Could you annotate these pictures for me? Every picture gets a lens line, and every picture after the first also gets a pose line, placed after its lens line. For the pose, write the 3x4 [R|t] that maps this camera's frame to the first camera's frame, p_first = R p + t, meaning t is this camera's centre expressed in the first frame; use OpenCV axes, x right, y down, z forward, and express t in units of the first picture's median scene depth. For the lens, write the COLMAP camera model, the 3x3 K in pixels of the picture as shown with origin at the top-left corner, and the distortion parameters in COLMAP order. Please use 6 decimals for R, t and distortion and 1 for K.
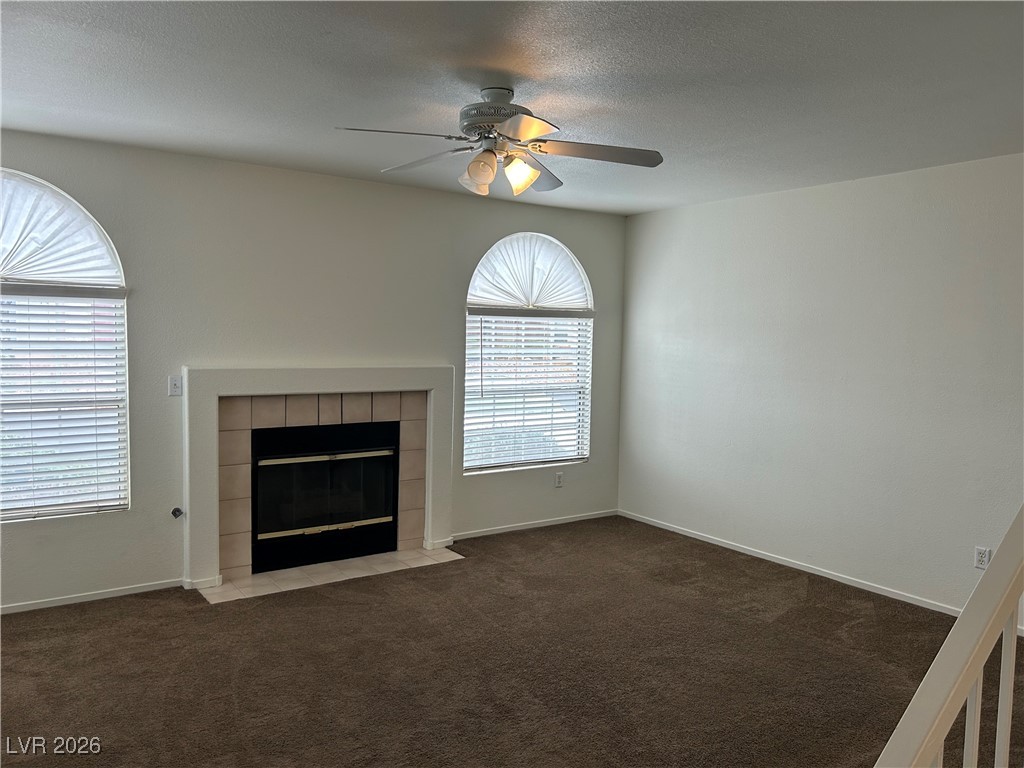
lens RADIAL K [[772.2, 0, 508.9], [0, 772.2, 386.2], [0, 0, 1]] dist [0.023480, -0.045688]
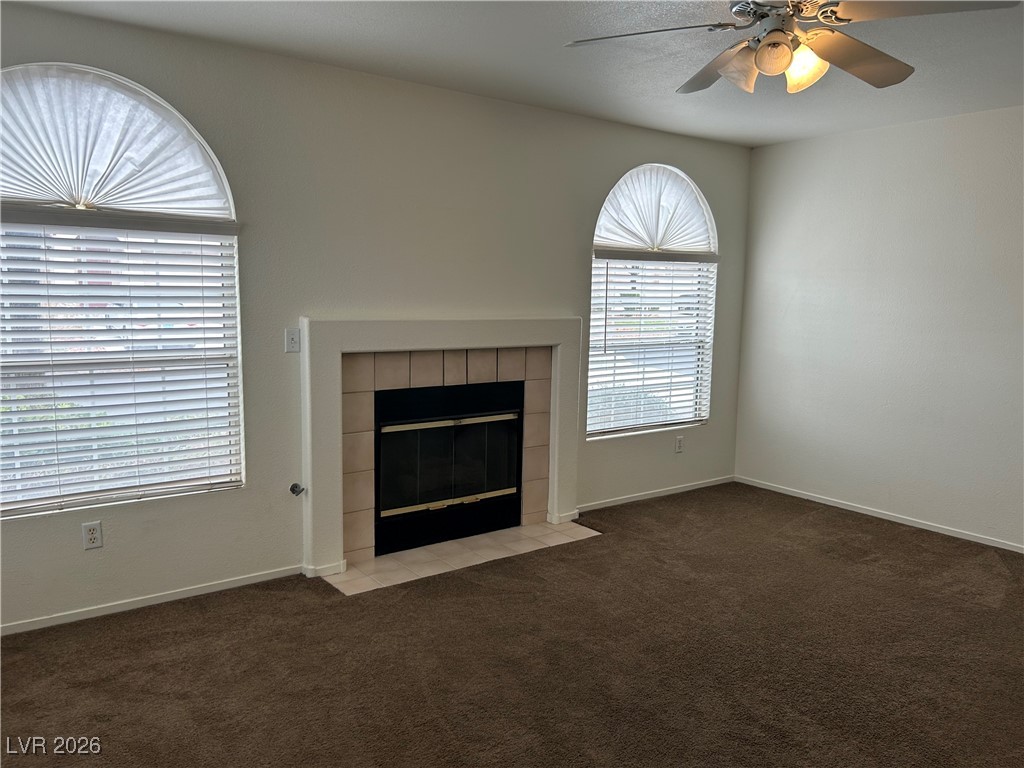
lens RADIAL K [[772.2, 0, 510.2], [0, 772.2, 392.4], [0, 0, 1]] dist [0.023480, -0.045688]
pose [[0.999779, -0.008214, 0.019359, -0.197051], [0.007013, 0.998093, 0.061327, 0.005413], [-0.019826, -0.061178, 0.997930, 0.140664]]
